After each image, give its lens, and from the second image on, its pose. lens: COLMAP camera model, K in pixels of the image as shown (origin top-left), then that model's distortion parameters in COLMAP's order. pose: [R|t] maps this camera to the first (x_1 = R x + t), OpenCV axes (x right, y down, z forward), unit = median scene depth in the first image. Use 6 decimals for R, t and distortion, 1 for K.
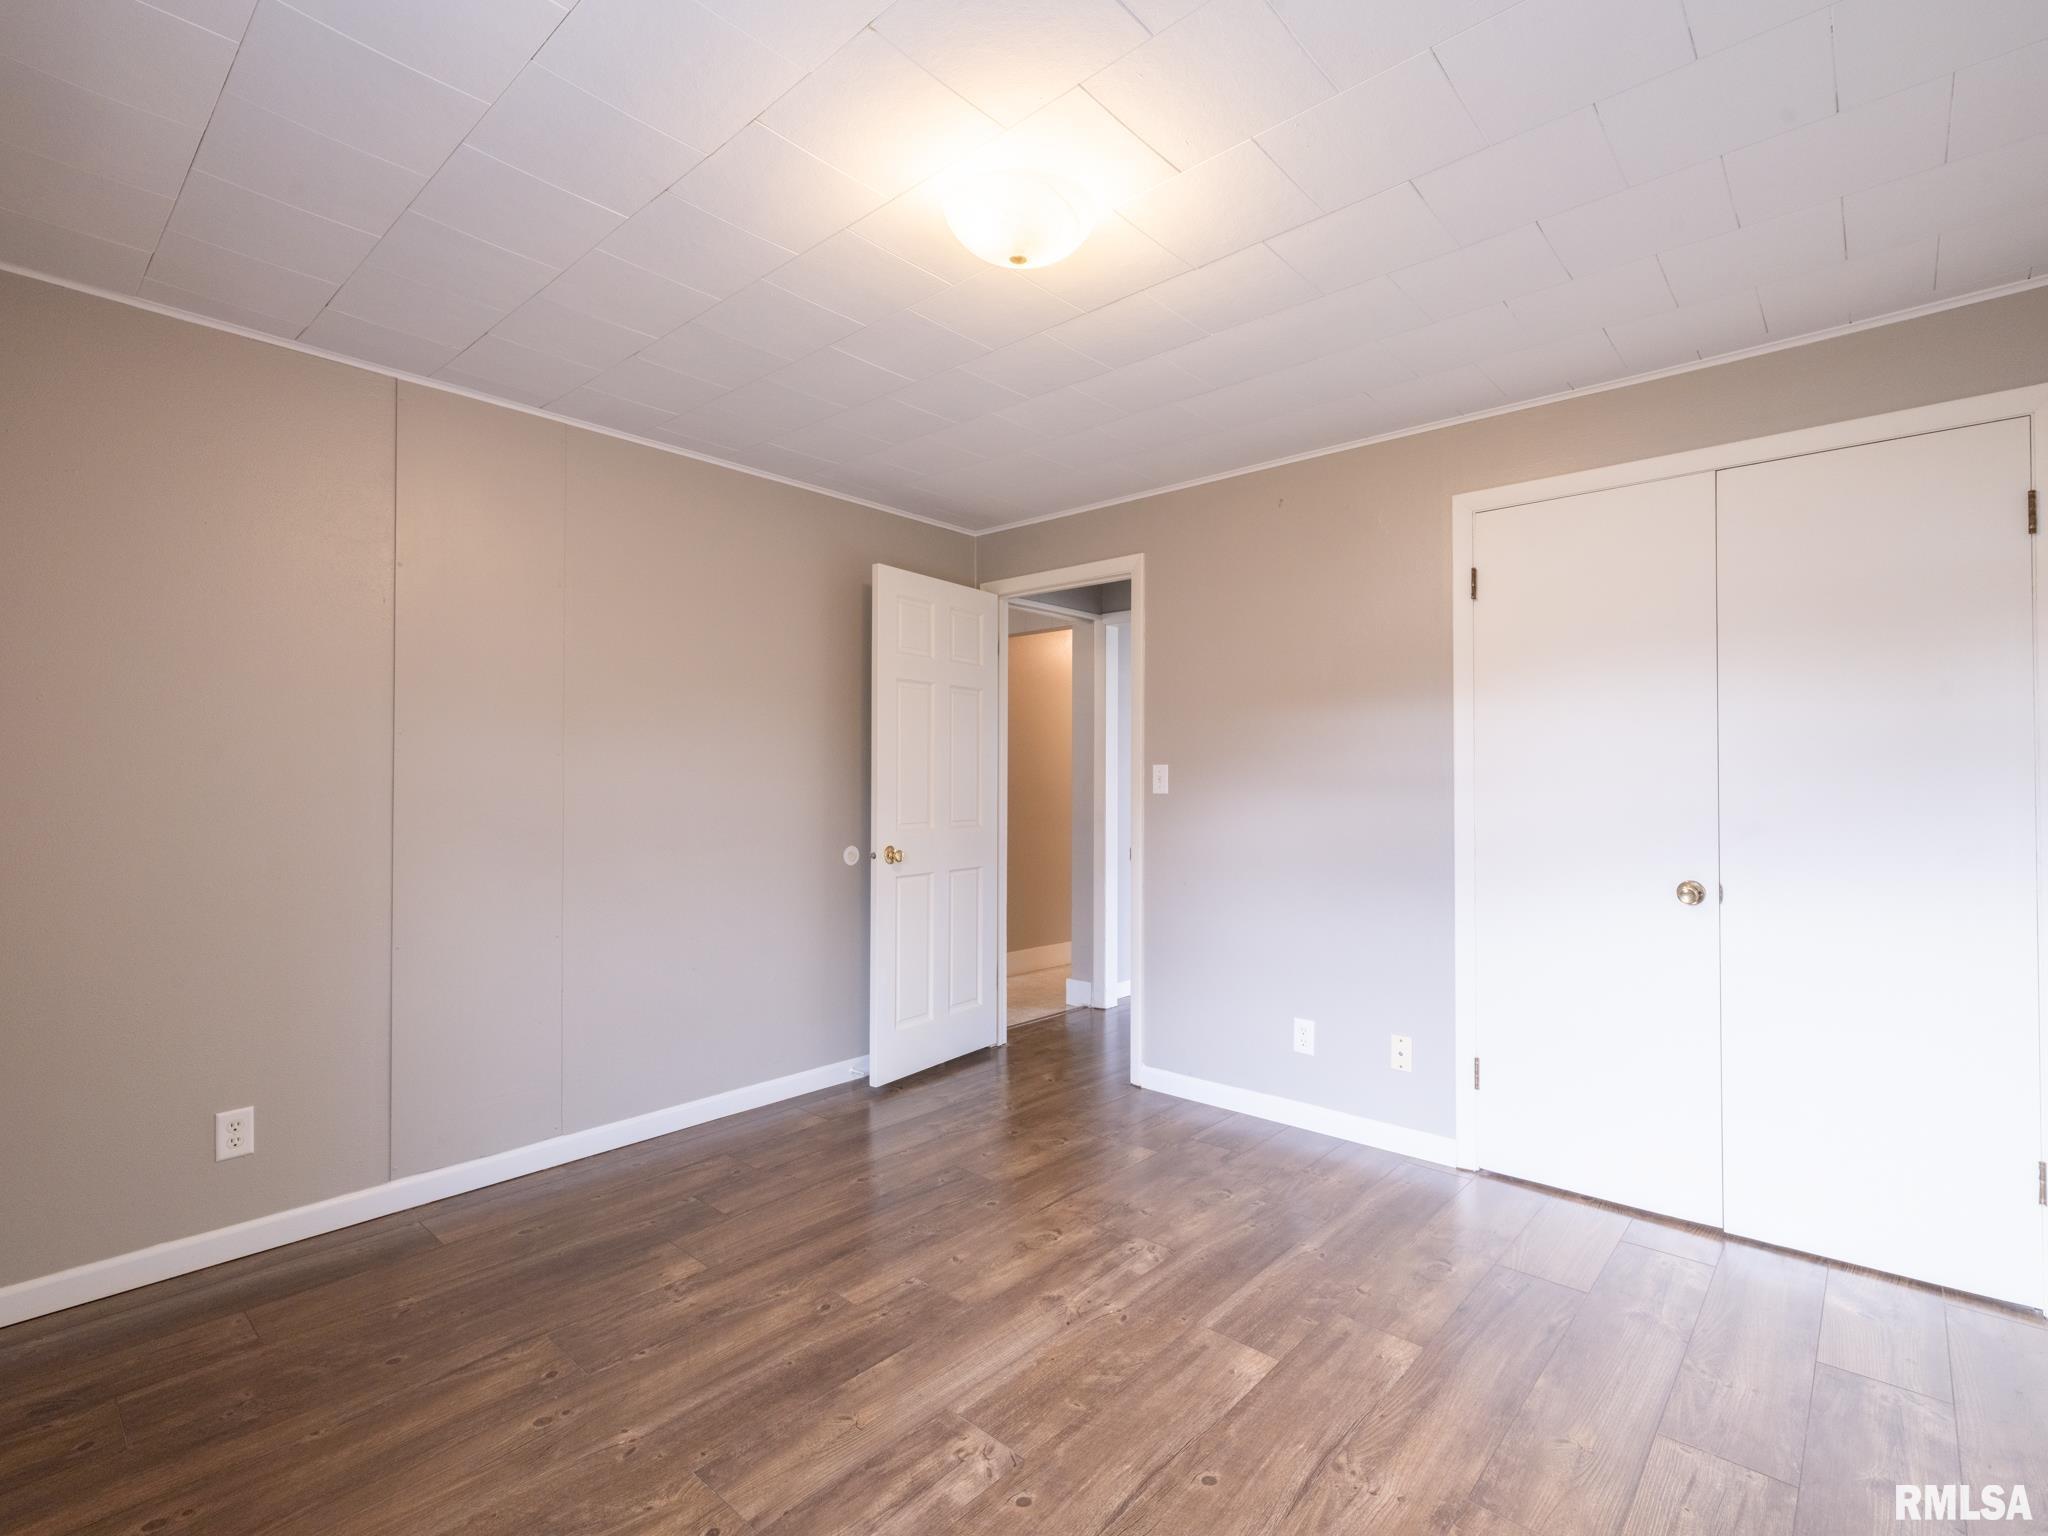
lens RADIAL K [[955.5, 0, 1038.4], [0, 955.5, 770.0], [0, 0, 1]] dist [-0.000163, 0.000406]
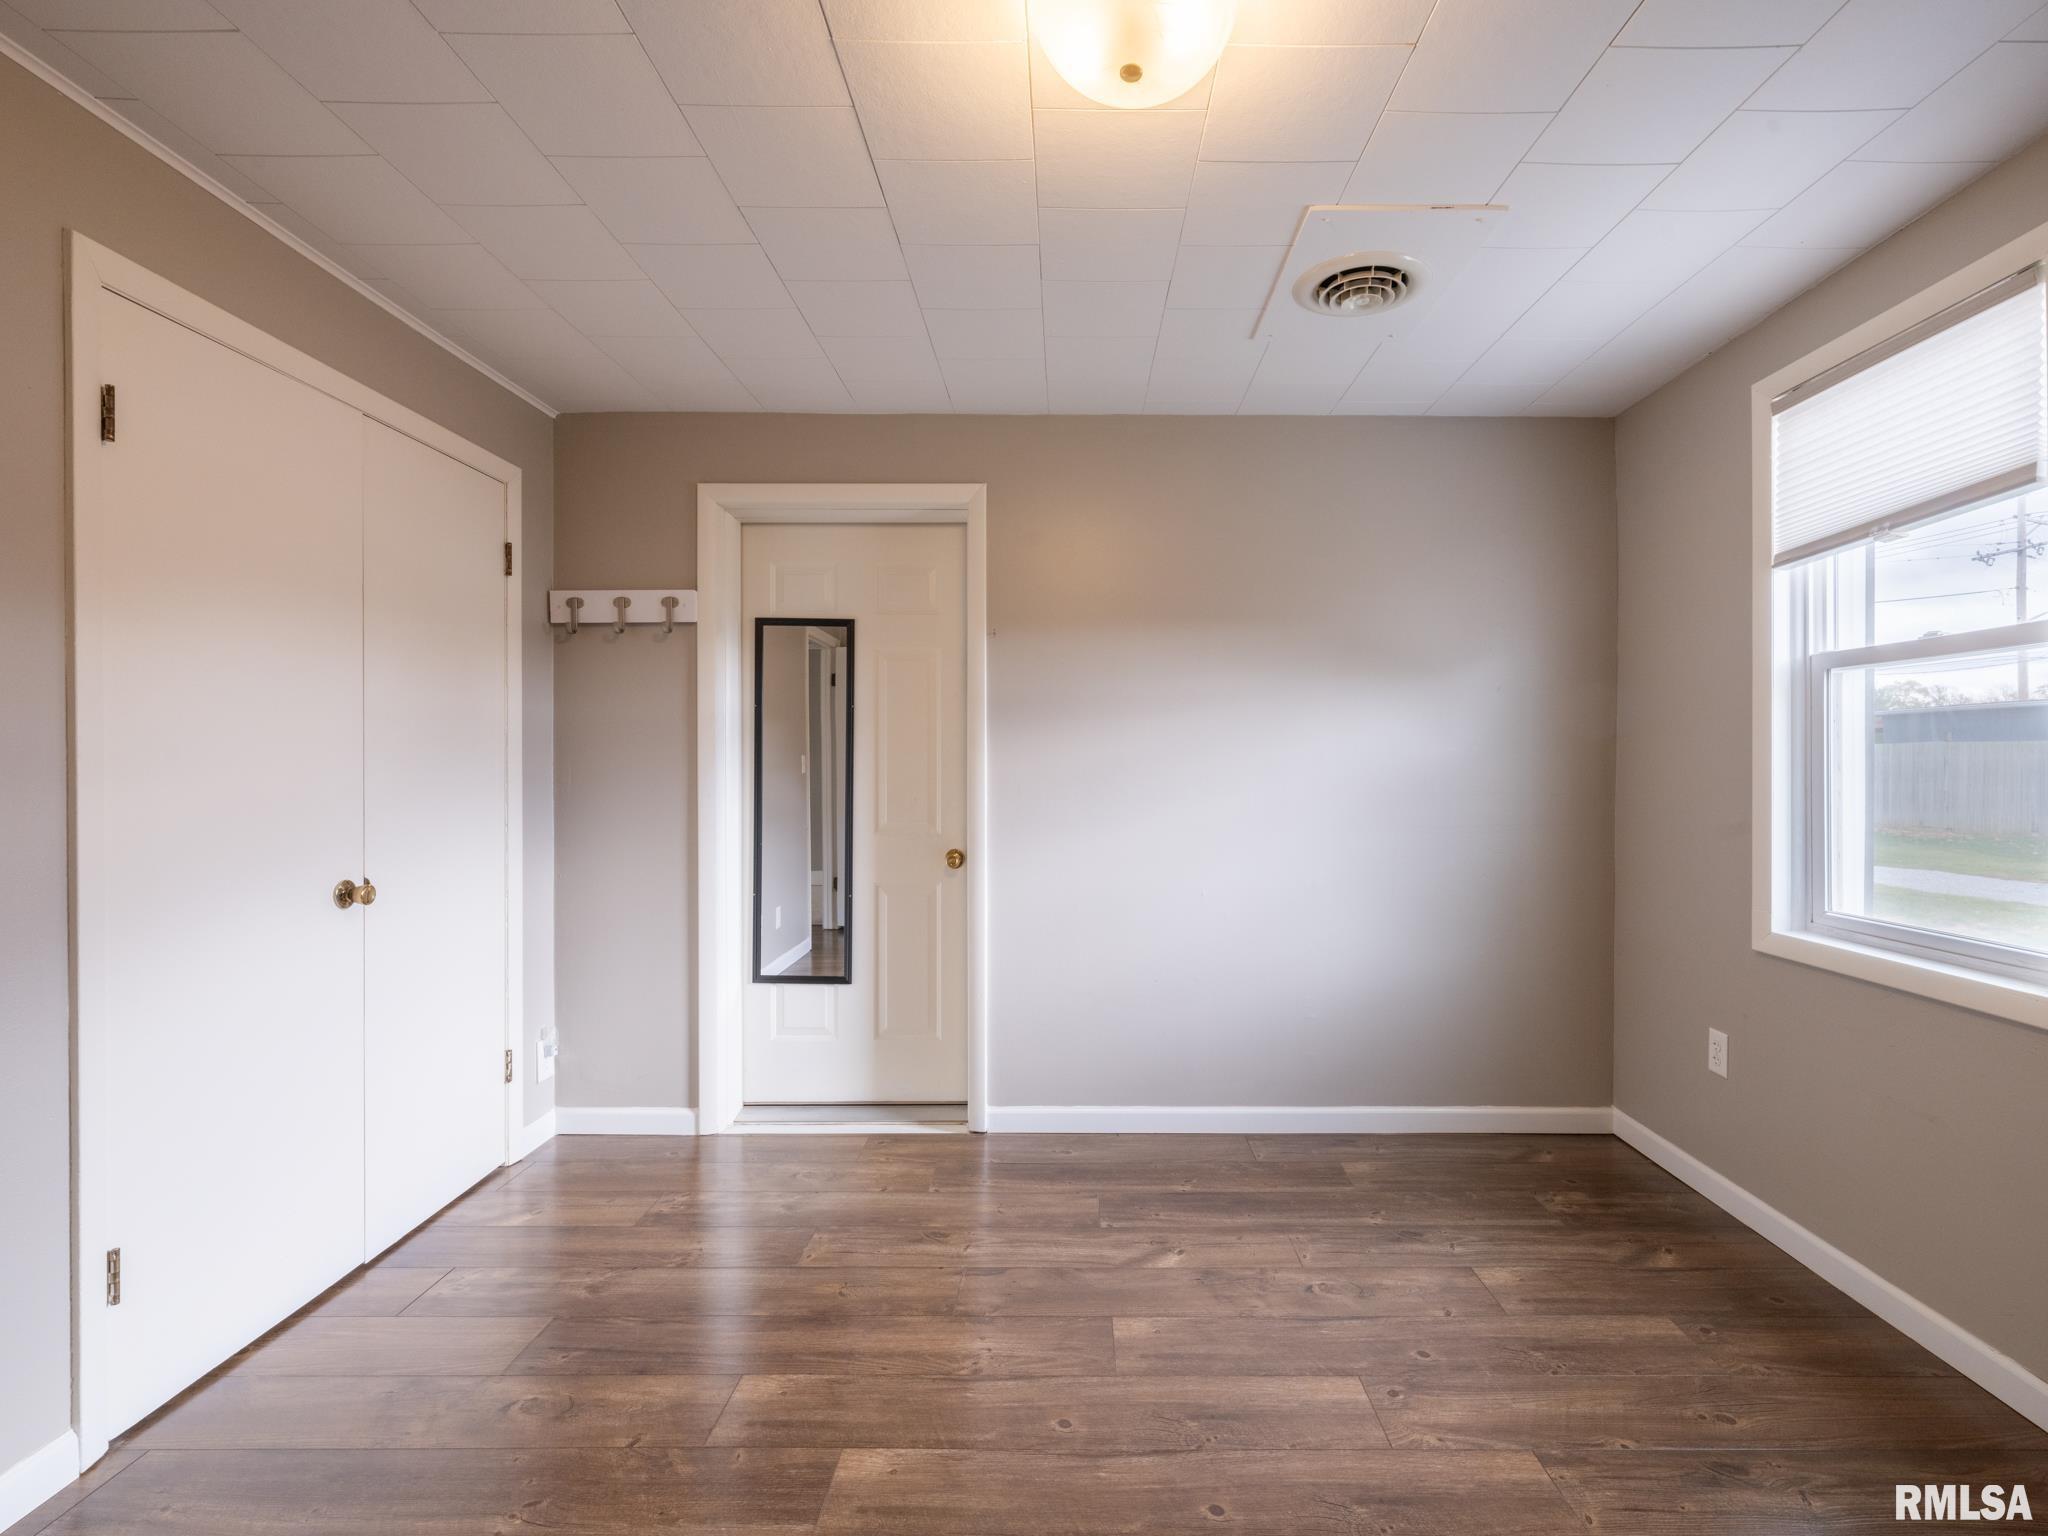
lens RADIAL K [[983.8, 0, 1071.0], [0, 983.8, 769.2], [0, 0, 1]] dist [-0.000070, 0.000384]
pose [[-0.662891, -0.005405, 0.748696, -0.481043], [-0.010274, 0.999945, -0.001878, 0.013592], [-0.748645, -0.008937, -0.662910, 1.295949]]
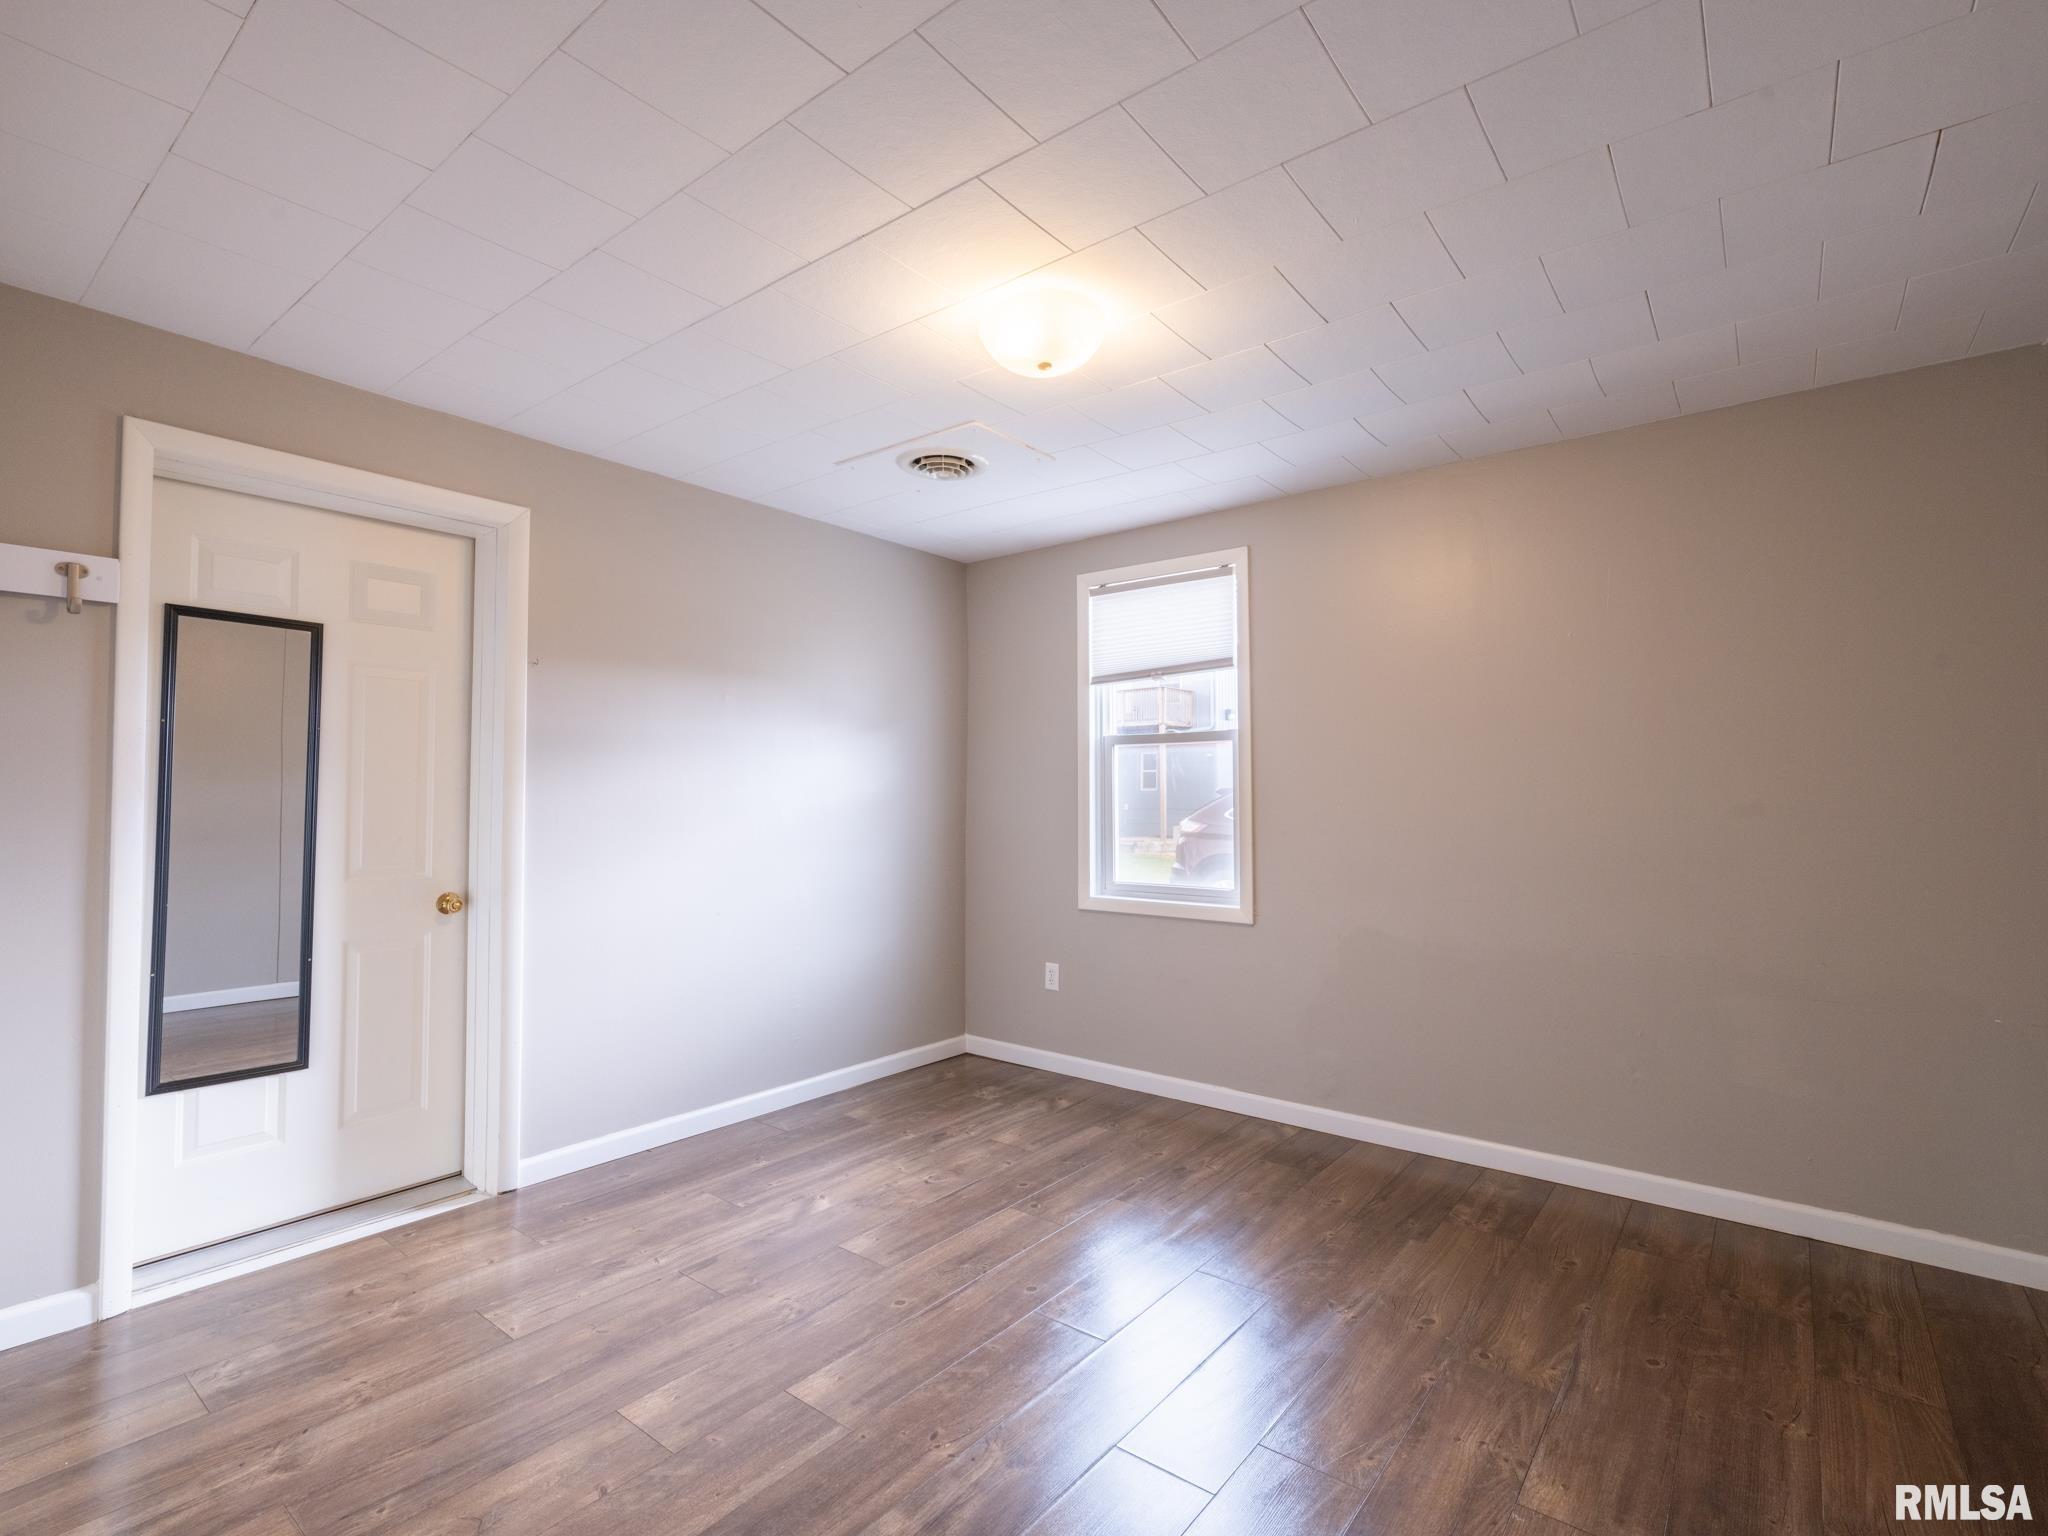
lens RADIAL K [[971.2, 0, 1035.1], [0, 971.2, 768.4], [0, 0, 1]] dist [-0.000542, 0.001485]
pose [[-0.998157, -0.003306, -0.060587, 0.053022], [-0.000715, 0.999086, -0.042734, 0.020336], [0.060673, -0.042612, -0.997248, 1.842982]]
